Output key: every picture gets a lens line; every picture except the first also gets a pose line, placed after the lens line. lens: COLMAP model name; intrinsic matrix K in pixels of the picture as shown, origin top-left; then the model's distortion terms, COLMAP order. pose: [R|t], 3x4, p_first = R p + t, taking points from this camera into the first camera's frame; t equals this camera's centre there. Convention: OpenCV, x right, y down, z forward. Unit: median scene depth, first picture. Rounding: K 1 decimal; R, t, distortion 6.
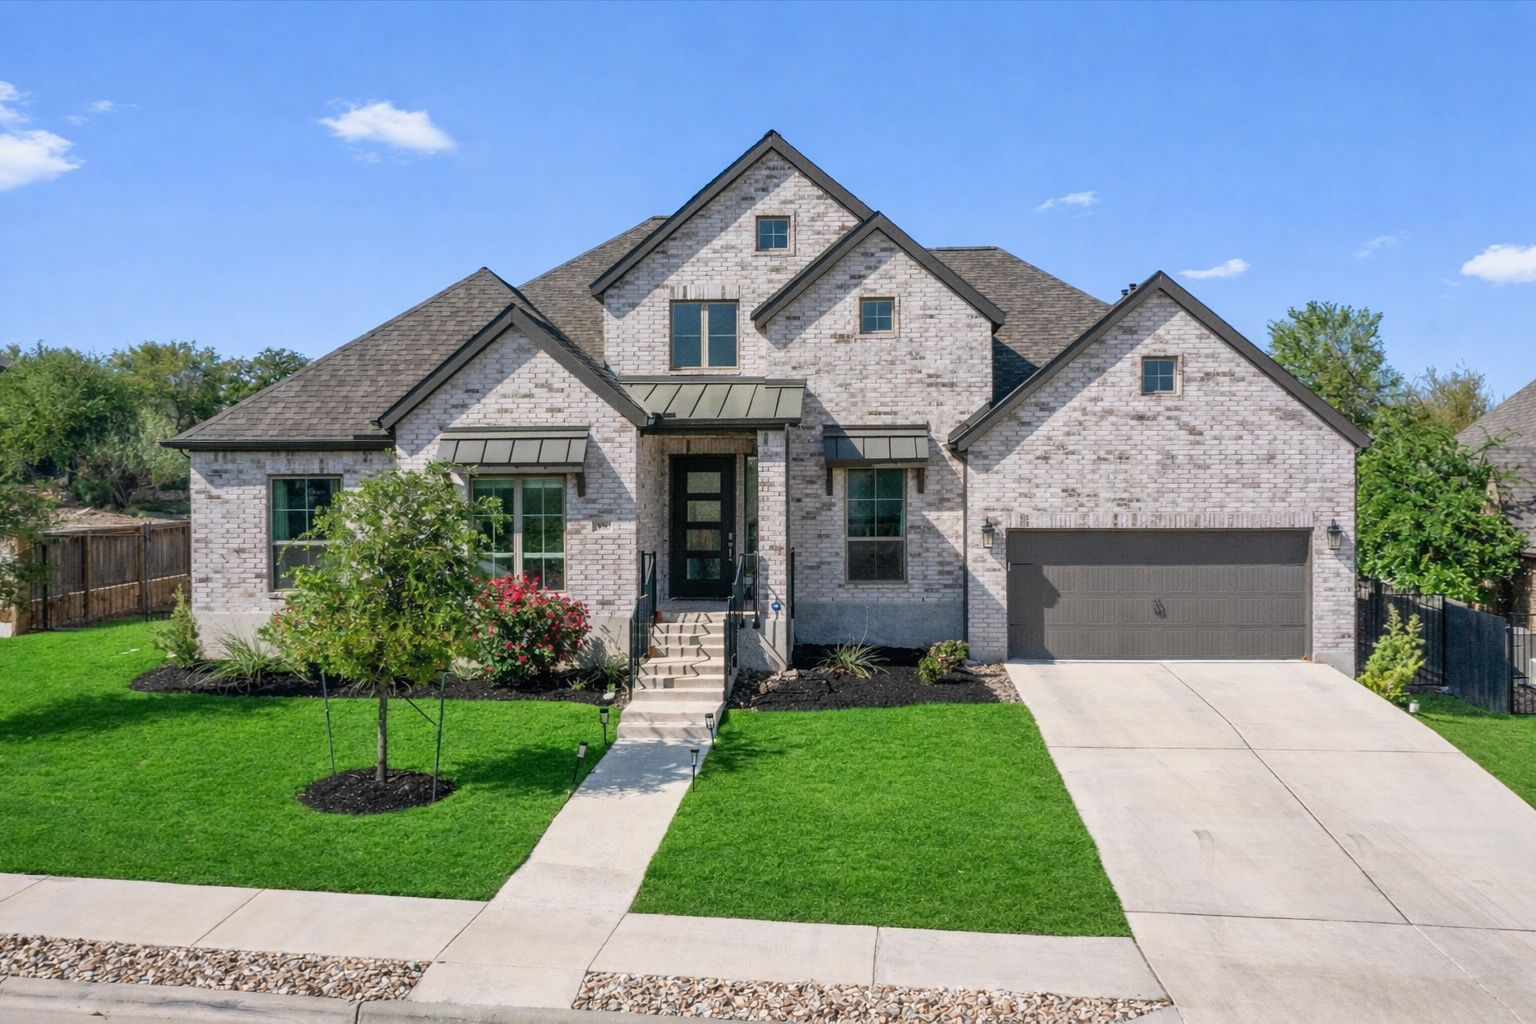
lens RADIAL K [[1367.7, 0, 763.1], [0, 1367.7, 498.7], [0, 0, 1]] dist [-0.029621, -0.024277]
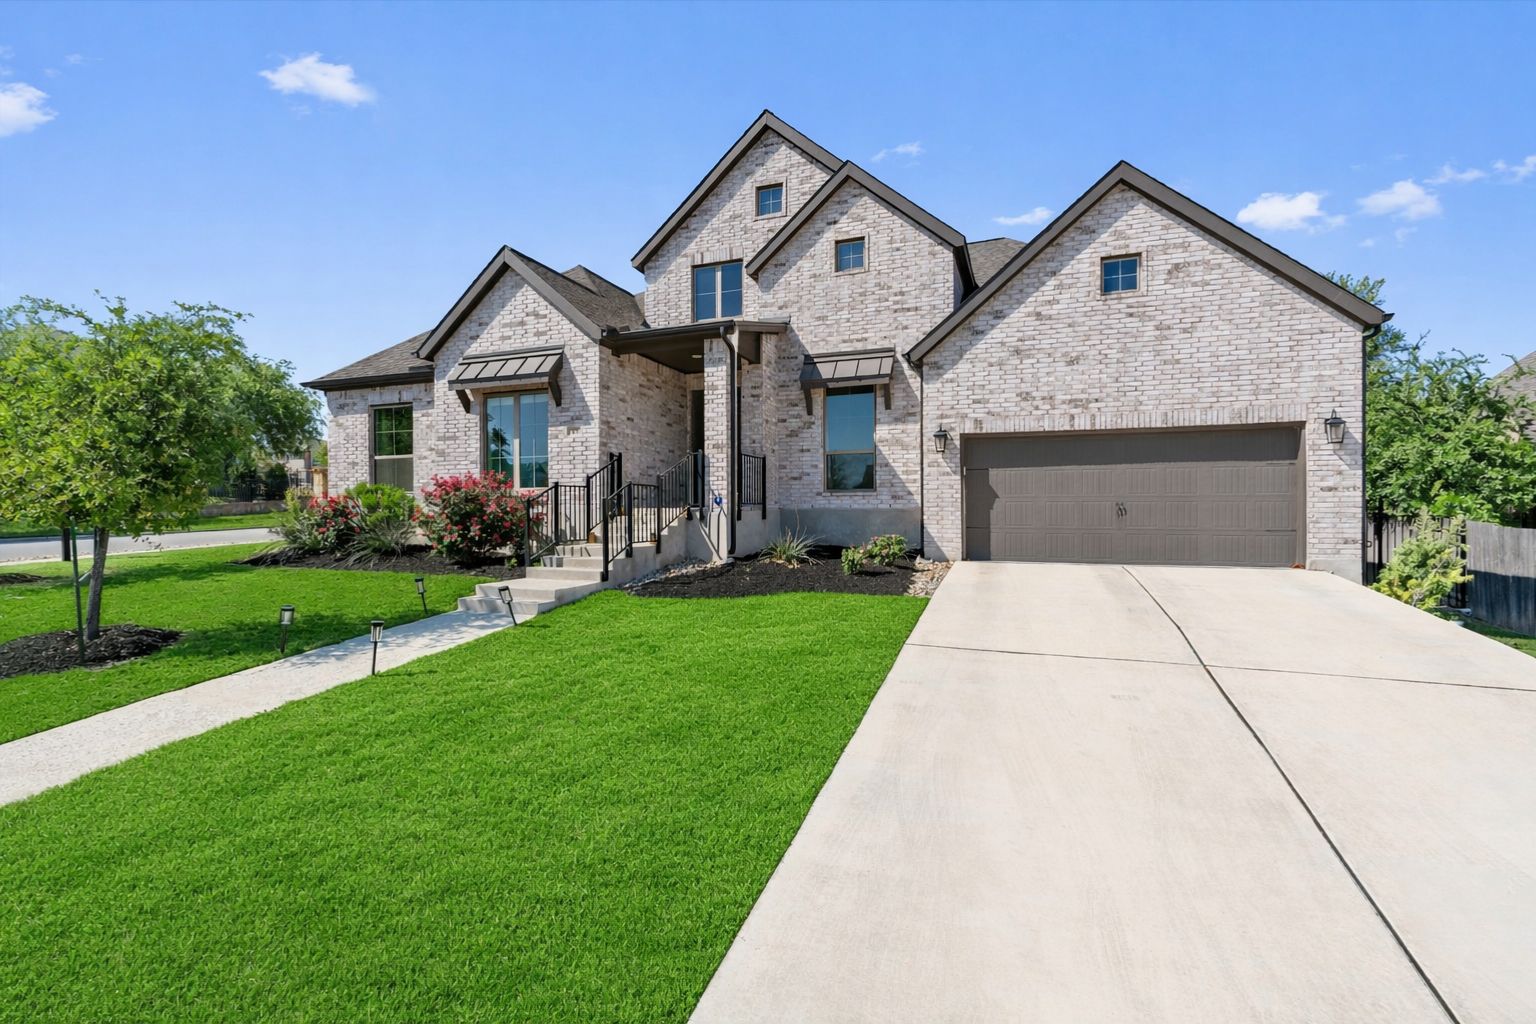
lens RADIAL K [[680.7, 0, 773.6], [0, 680.7, 505.6], [0, 0, 1]] dist [-0.010457, 0.002582]
pose [[0.958799, -0.001480, -0.284081, 0.189275], [0.001276, 0.999999, -0.000906, 0.076974], [0.284082, 0.000507, 0.958800, 0.460527]]
